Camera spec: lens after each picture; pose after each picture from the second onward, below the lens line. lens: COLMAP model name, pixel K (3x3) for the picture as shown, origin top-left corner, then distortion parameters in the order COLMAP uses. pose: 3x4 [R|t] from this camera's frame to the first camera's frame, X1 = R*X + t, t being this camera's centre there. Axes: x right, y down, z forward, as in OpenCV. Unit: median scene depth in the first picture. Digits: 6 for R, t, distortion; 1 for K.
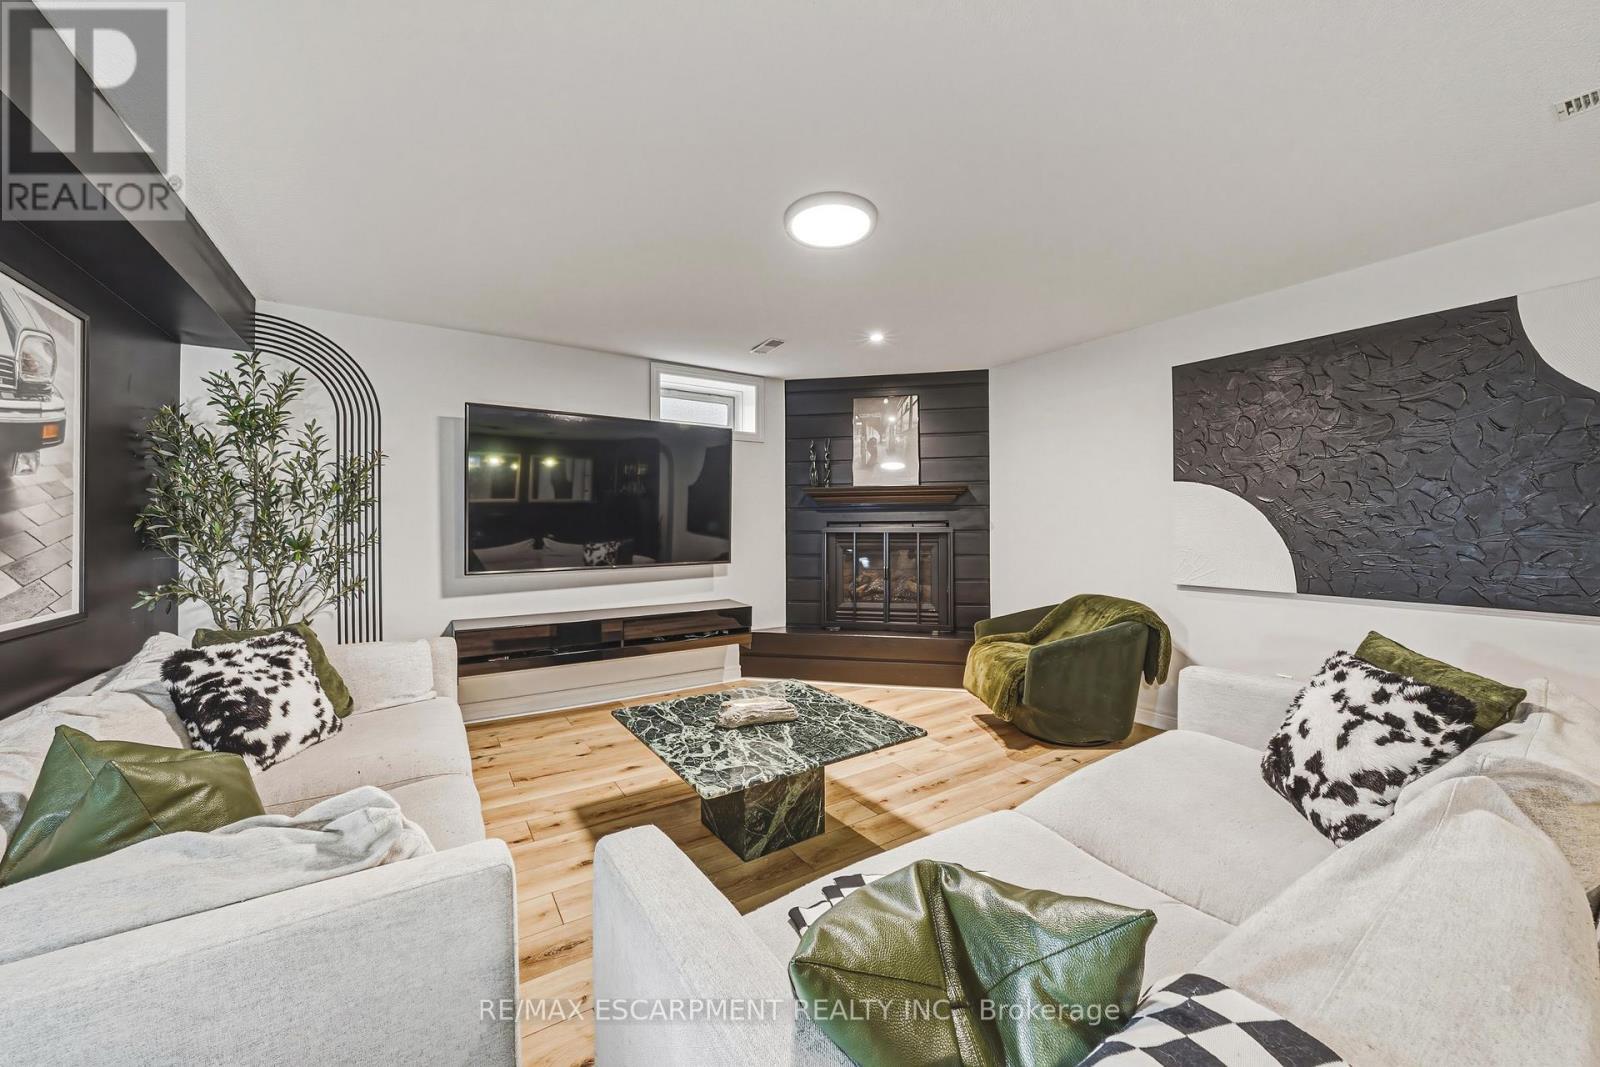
lens RADIAL K [[571.1, 0, 807.6], [0, 571.1, 520.1], [0, 0, 1]] dist [-0.000249, -0.000002]
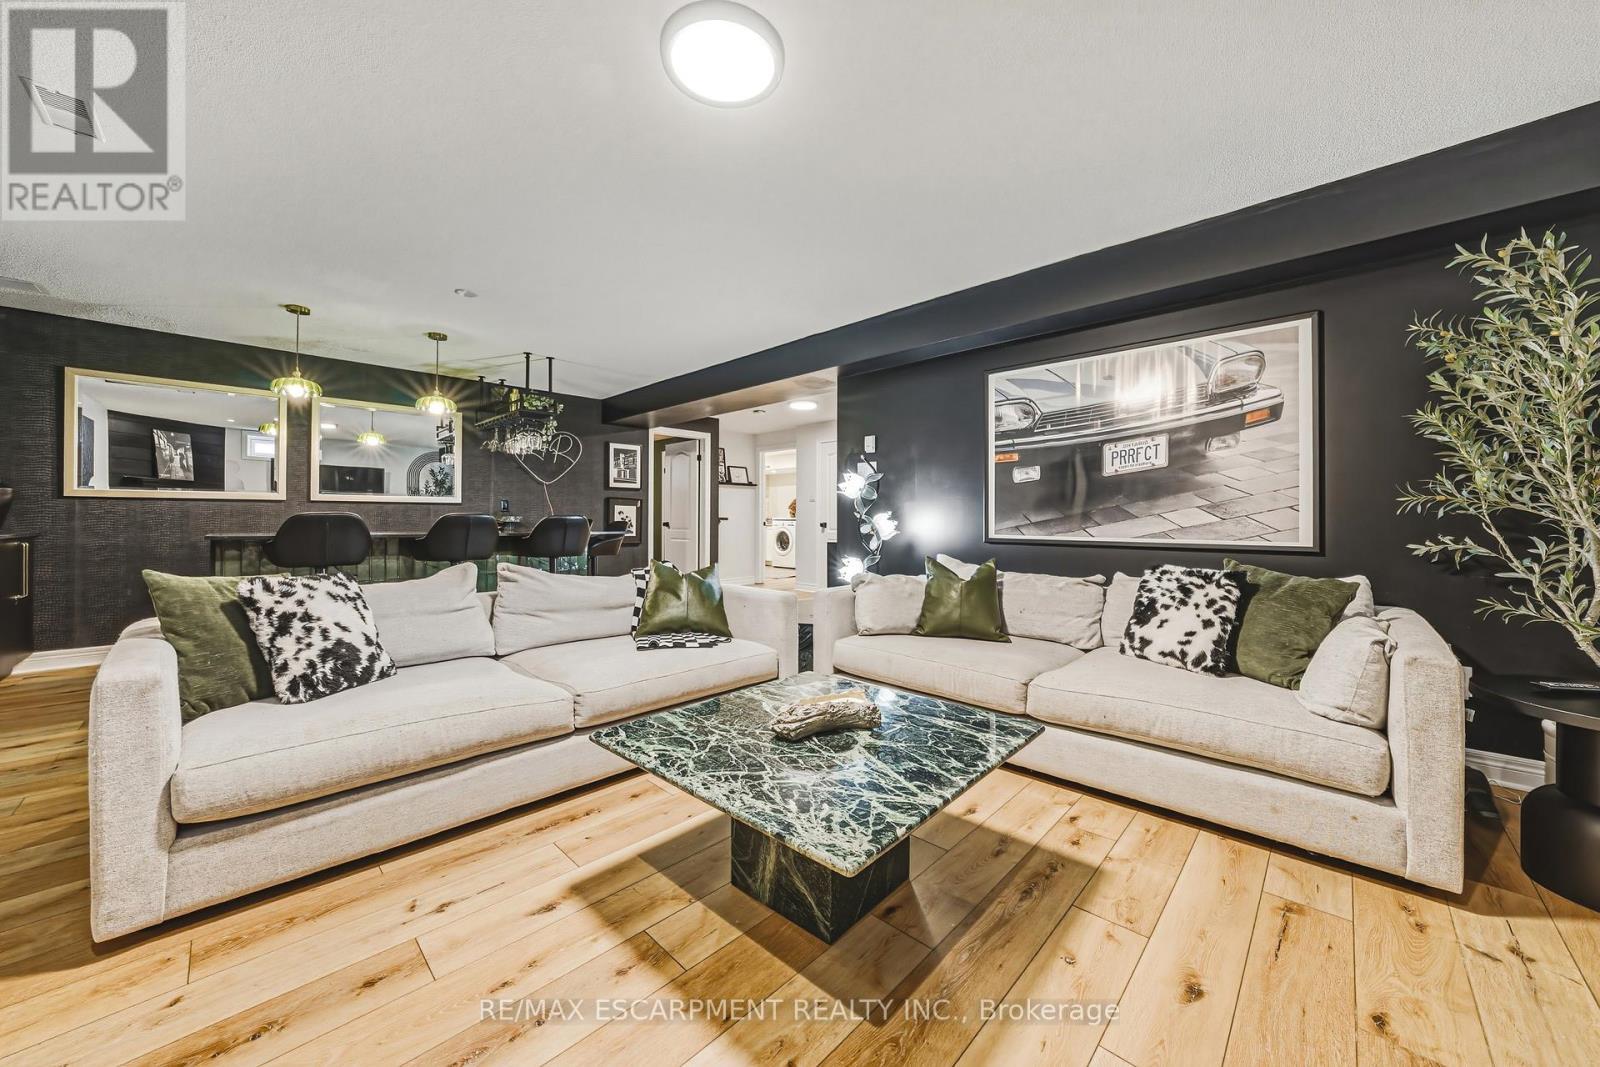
lens RADIAL K [[571.1, 0, 807.6], [0, 571.1, 520.1], [0, 0, 1]] dist [-0.000249, -0.000002]
pose [[-0.975302, 0.000322, -0.220875, 0.093775], [0.002924, 0.999930, -0.011454, 0.098867], [0.220856, -0.011817, -0.975235, 1.715386]]
